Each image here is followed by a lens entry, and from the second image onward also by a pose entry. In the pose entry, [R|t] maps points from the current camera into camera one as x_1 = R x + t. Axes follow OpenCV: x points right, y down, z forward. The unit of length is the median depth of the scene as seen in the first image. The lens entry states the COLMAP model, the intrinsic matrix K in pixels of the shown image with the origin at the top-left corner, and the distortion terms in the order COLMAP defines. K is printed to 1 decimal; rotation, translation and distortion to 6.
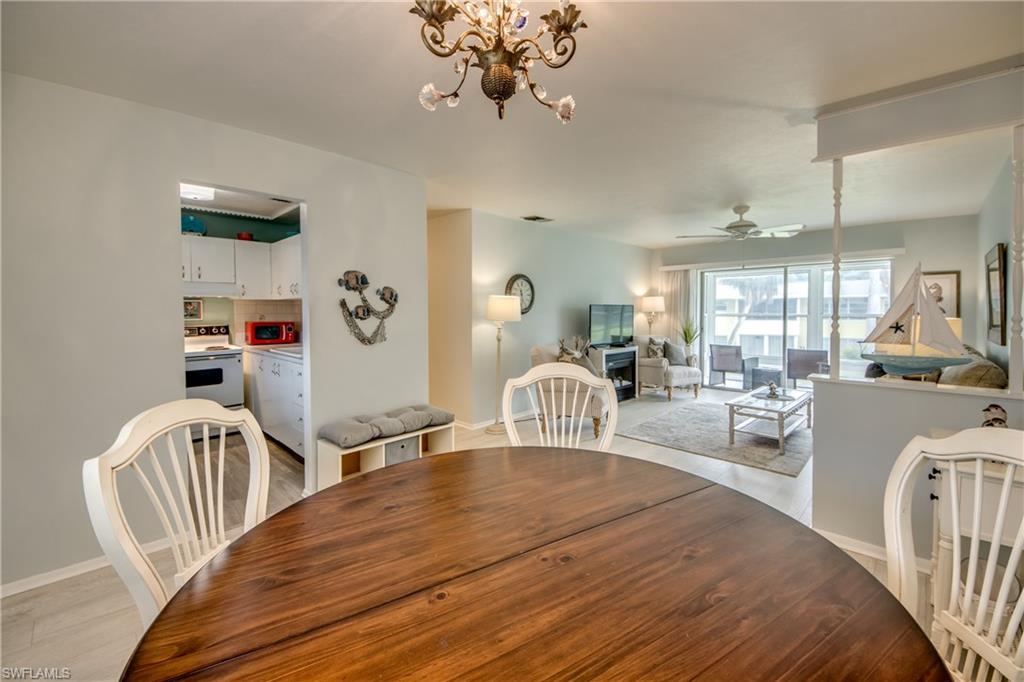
lens RADIAL K [[404.2, 0, 527.6], [0, 404.2, 318.9], [0, 0, 1]] dist [0.050895, -0.000057]
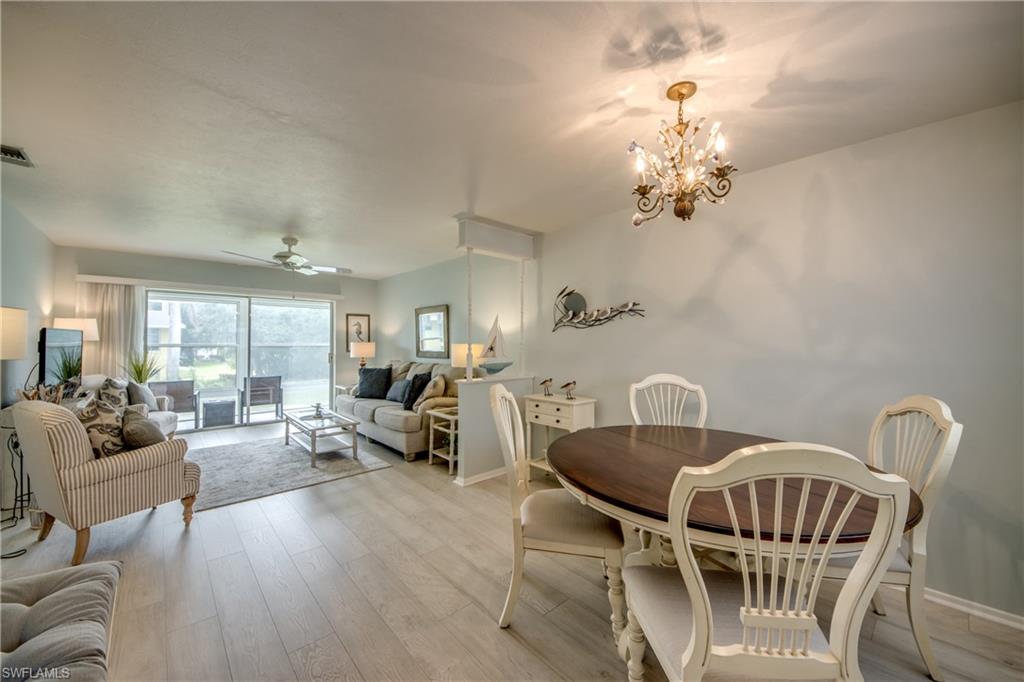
lens RADIAL K [[392.9, 0, 515.5], [0, 392.9, 336.8], [0, 0, 1]] dist [0.032884, -0.024735]
pose [[0.076353, 0.010620, 0.997024, -0.280200], [0.019735, 0.999731, -0.012160, -0.003108], [-0.996886, 0.020605, 0.076123, 0.245661]]
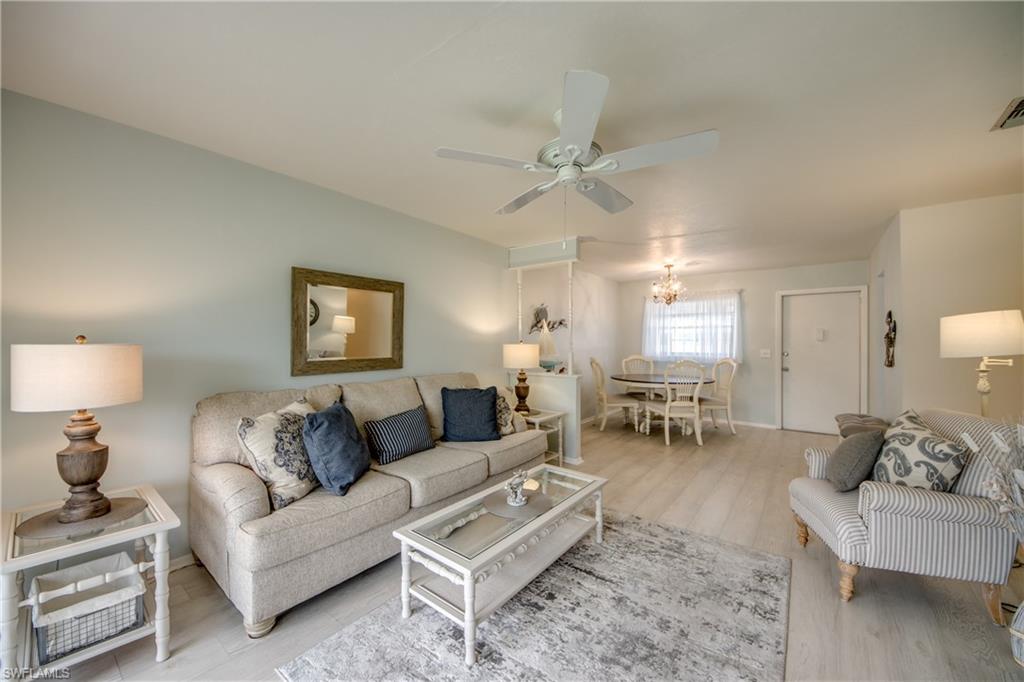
lens RADIAL K [[383.6, 0, 512.0], [0, 383.6, 341.0], [0, 0, 1]] dist [0.035990, -0.022435]
pose [[-0.994458, -0.001359, -0.105125, 0.413492], [-0.003514, 0.999787, 0.020320, -0.017654], [0.105075, 0.020576, -0.994251, 0.949877]]
